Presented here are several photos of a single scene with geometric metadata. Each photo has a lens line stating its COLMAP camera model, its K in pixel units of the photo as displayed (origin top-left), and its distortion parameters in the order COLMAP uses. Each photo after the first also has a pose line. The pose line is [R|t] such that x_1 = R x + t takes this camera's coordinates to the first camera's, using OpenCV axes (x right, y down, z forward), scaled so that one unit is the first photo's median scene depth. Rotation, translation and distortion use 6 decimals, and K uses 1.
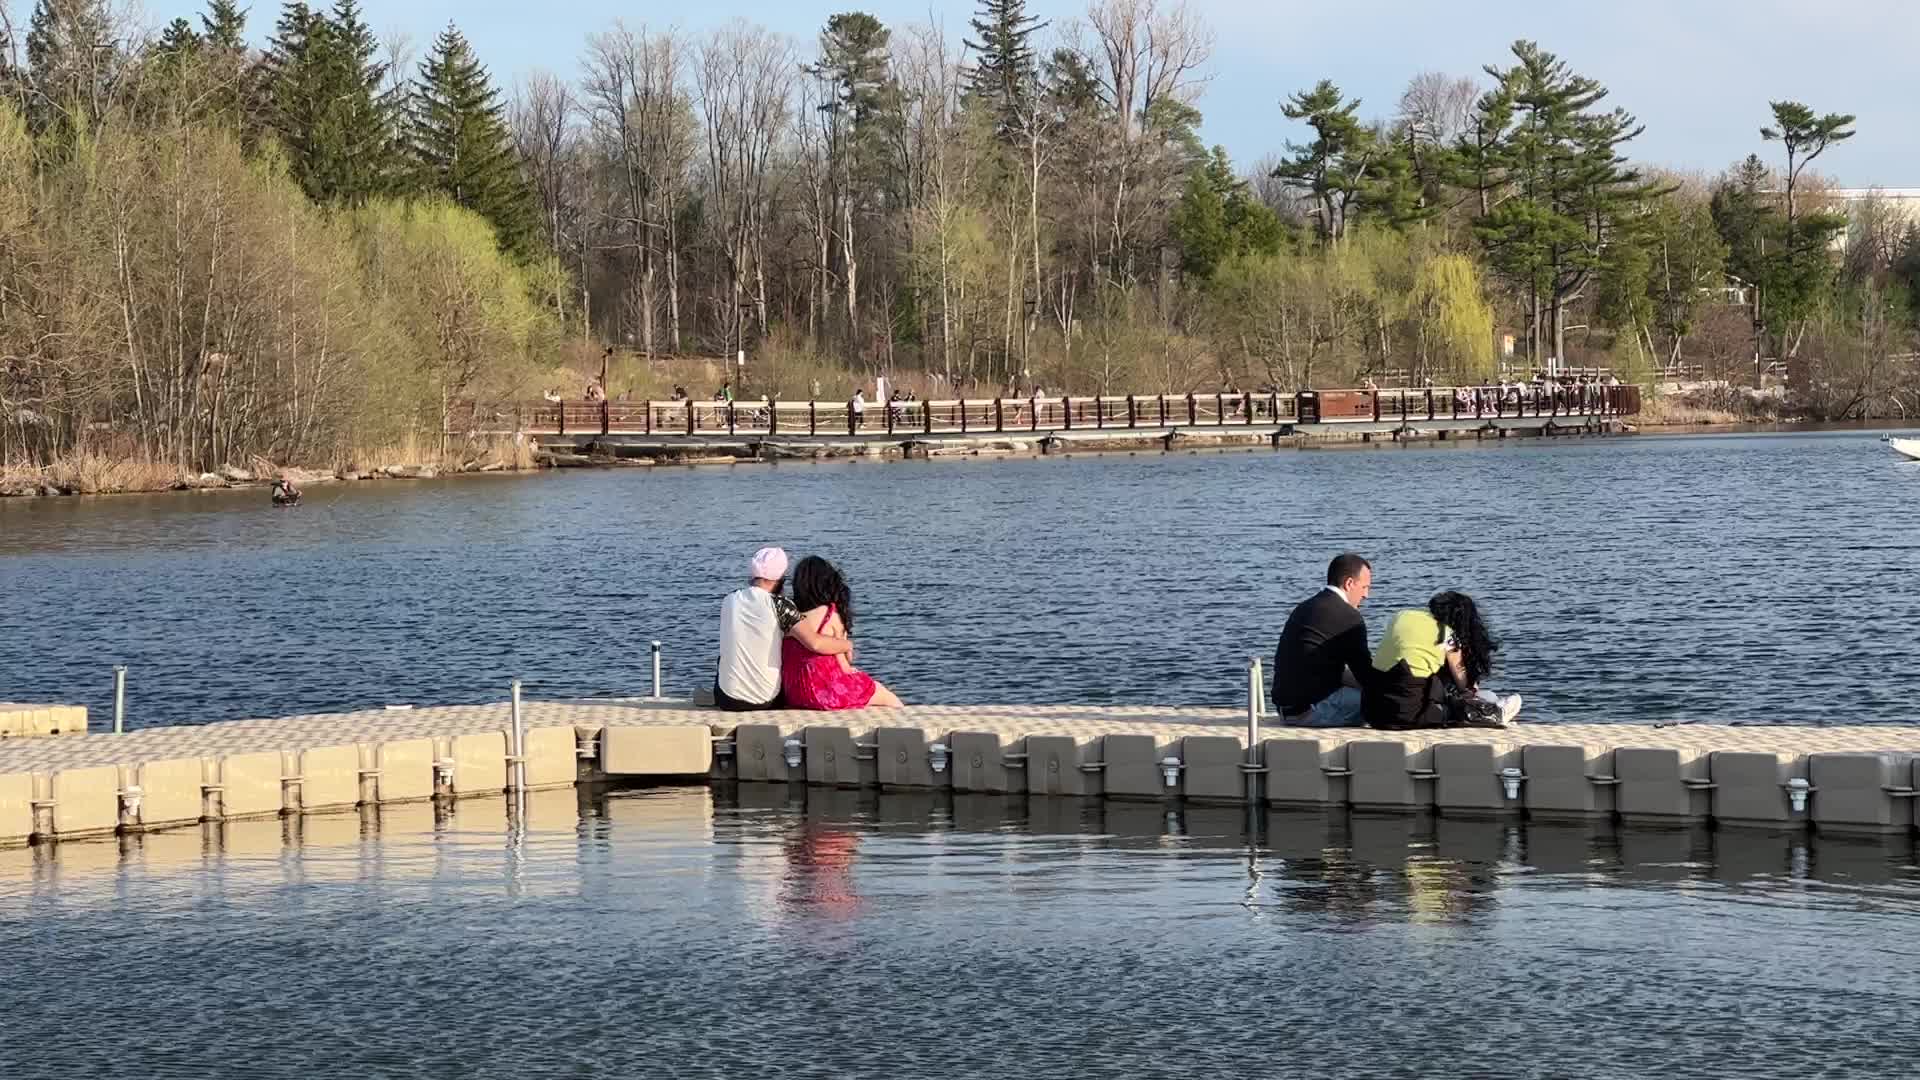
lens RADIAL K [[5006.7, 0, 951.8], [0, 5006.7, 509.0], [0, 0, 1]] dist [-0.350442, 11.124113]
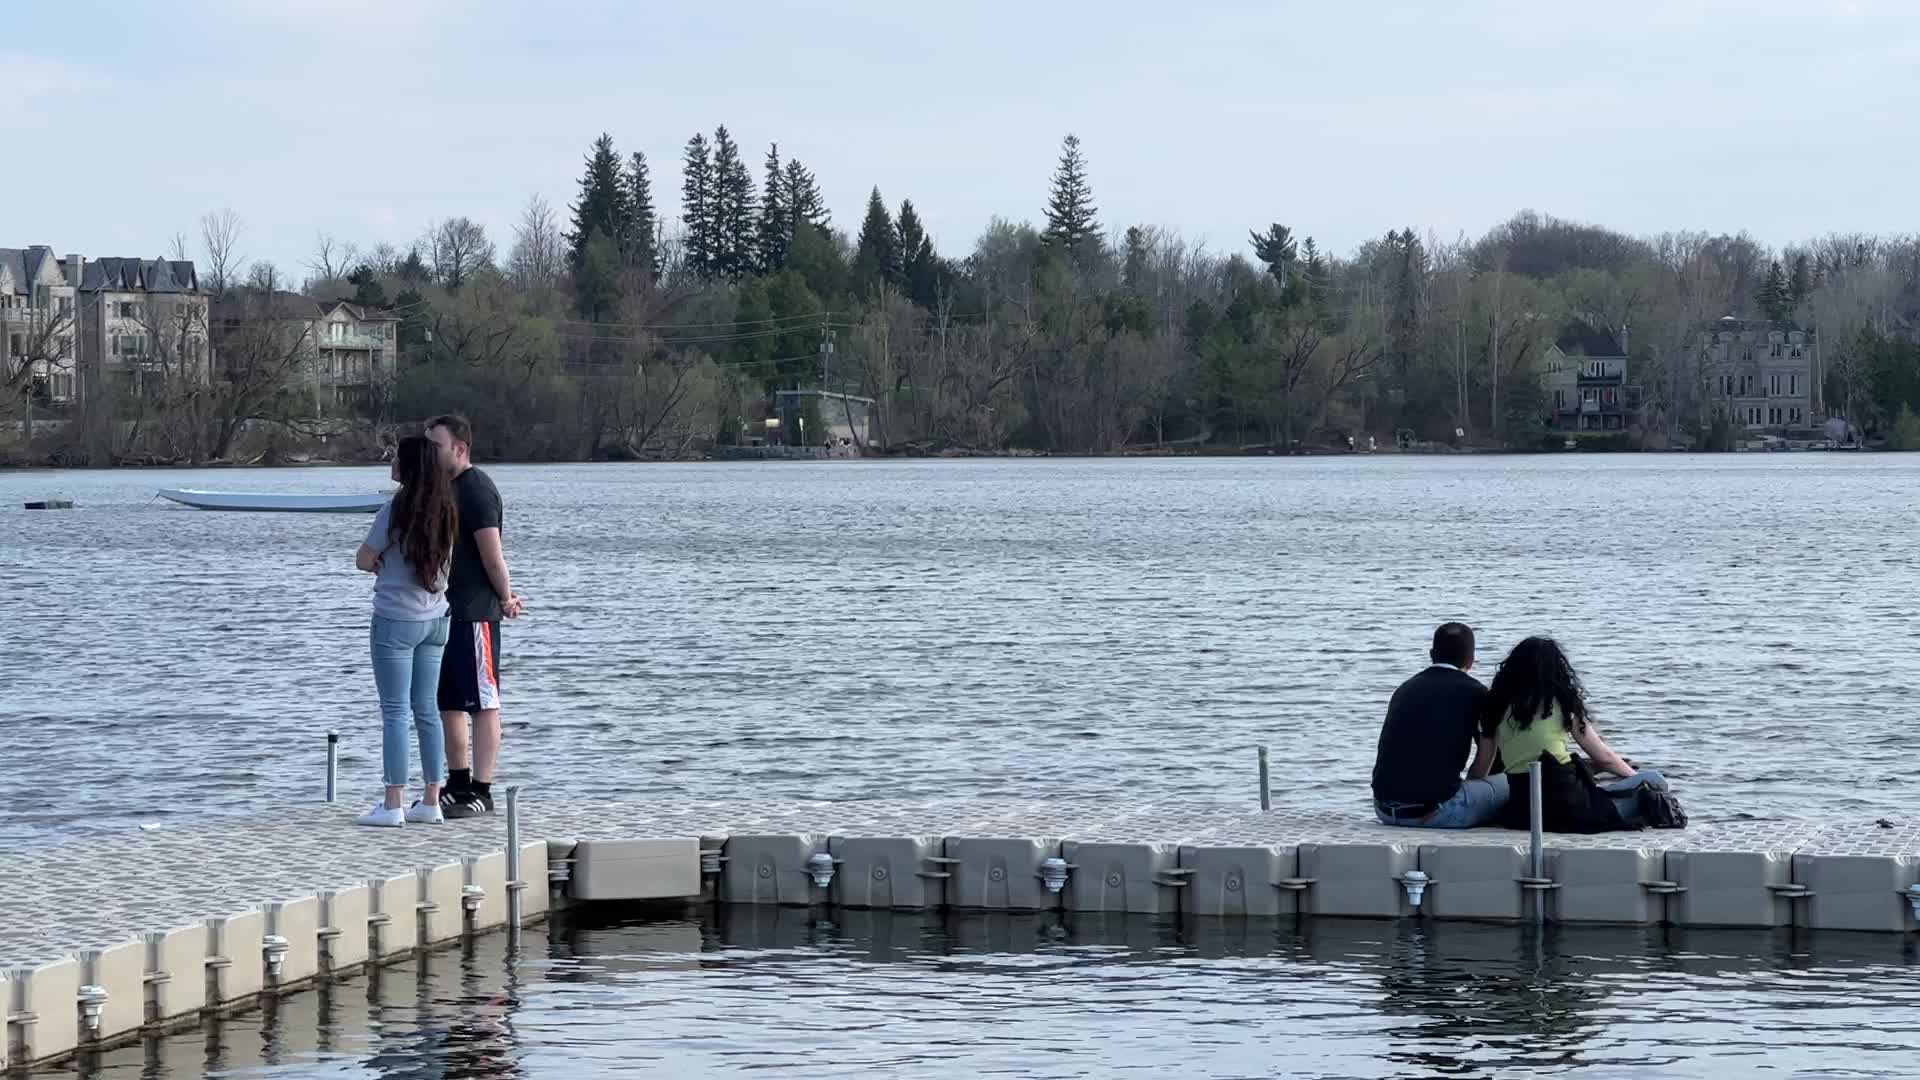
lens RADIAL K [[5042.0, 0, 1003.6], [0, 5042.0, 530.8], [0, 0, 1]] dist [-0.437340, 12.379752]
pose [[0.897530, 0.009968, 0.440841, -0.371309], [-0.006941, 0.999940, -0.008480, 0.000828], [-0.440900, 0.004551, 0.897545, 0.268286]]
